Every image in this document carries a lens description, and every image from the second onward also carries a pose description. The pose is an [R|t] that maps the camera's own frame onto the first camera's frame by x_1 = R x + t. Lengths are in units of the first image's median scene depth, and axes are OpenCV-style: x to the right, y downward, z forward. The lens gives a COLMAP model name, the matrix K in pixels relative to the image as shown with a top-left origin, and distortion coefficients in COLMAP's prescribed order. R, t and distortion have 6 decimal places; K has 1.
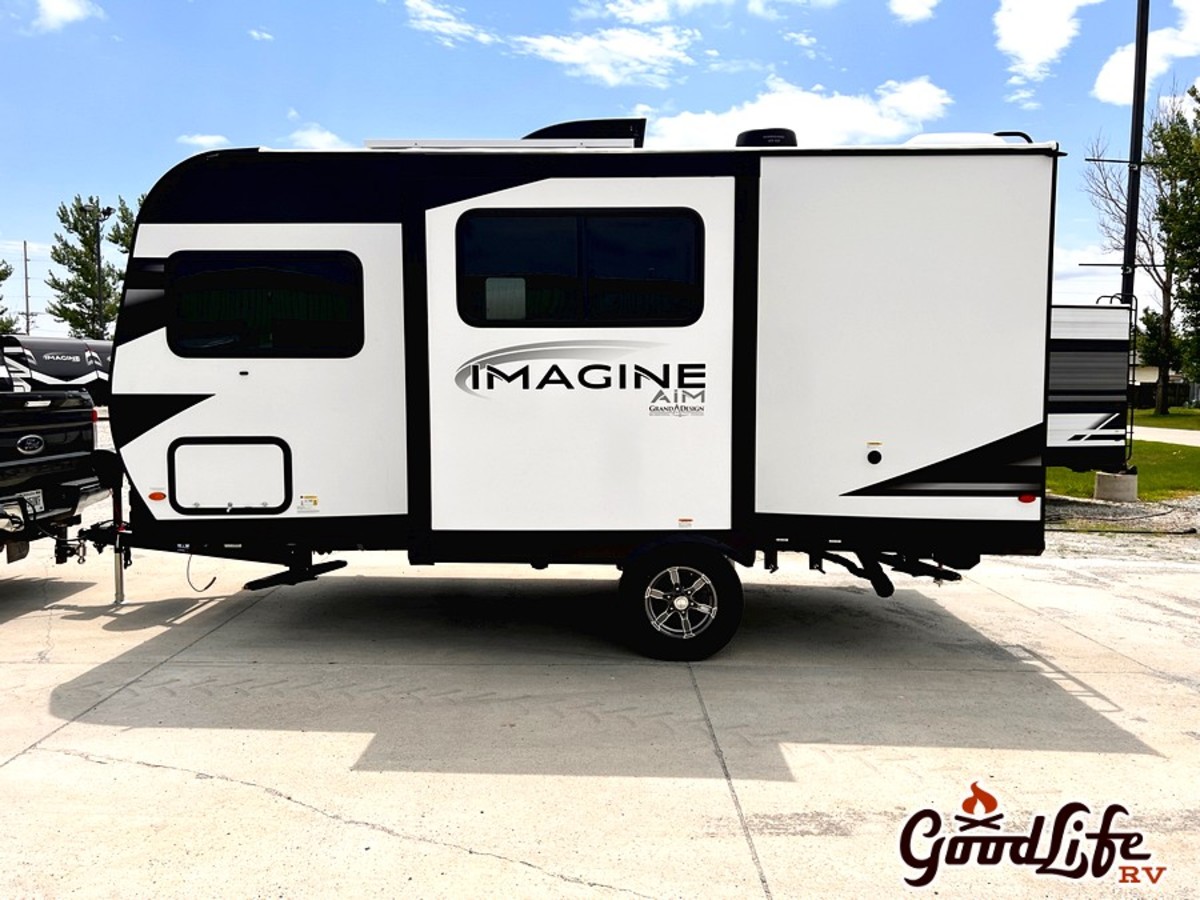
lens RADIAL K [[918.0, 0, 600.0], [0, 918.0, 450.0], [0, 0, 1]] dist [0.022260, -0.006996]
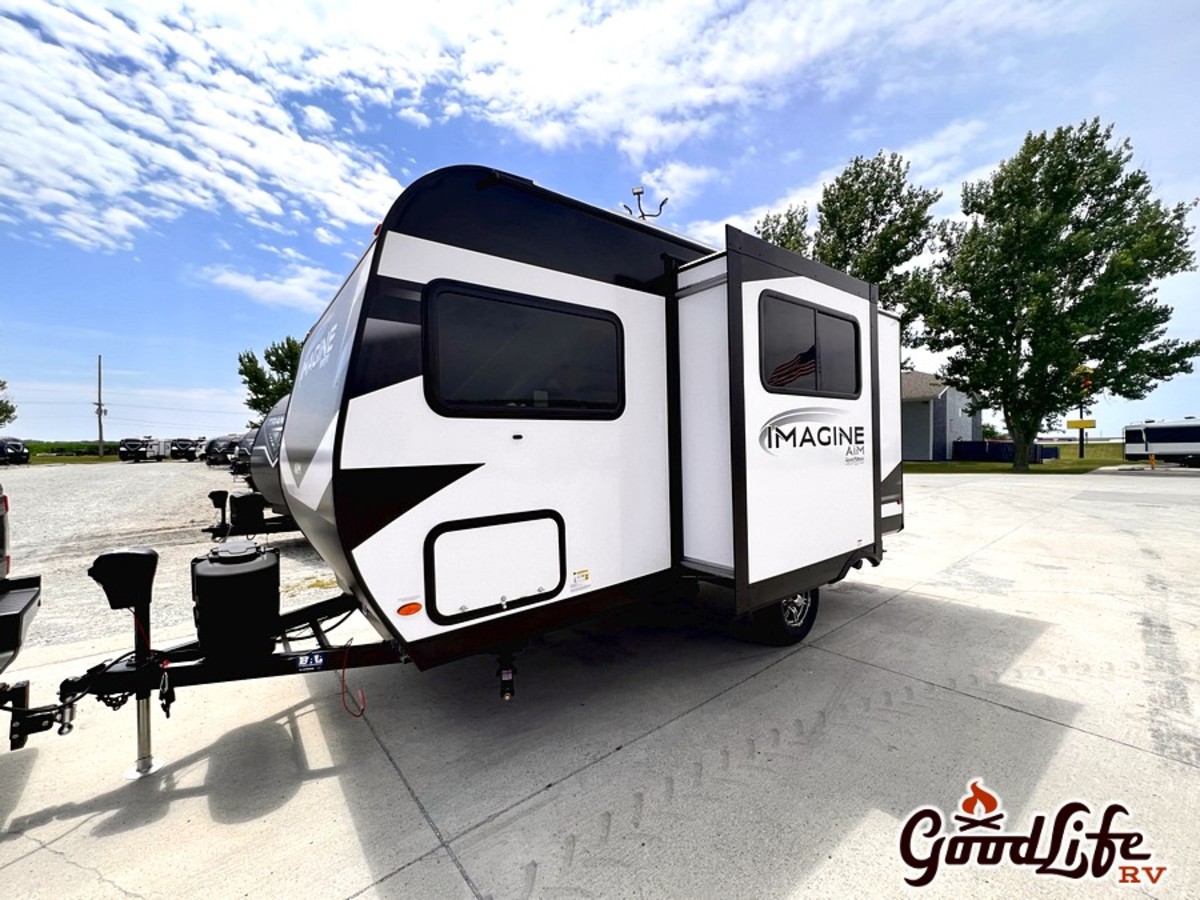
lens RADIAL K [[485.3, 0, 600.0], [0, 485.3, 450.0], [0, 0, 1]] dist [-0.002271, -0.000019]
pose [[0.777707, -0.023637, 0.628182, -0.658201], [0.066352, 0.996797, -0.044638, -0.050872], [-0.625115, 0.076397, 0.776785, 0.665039]]
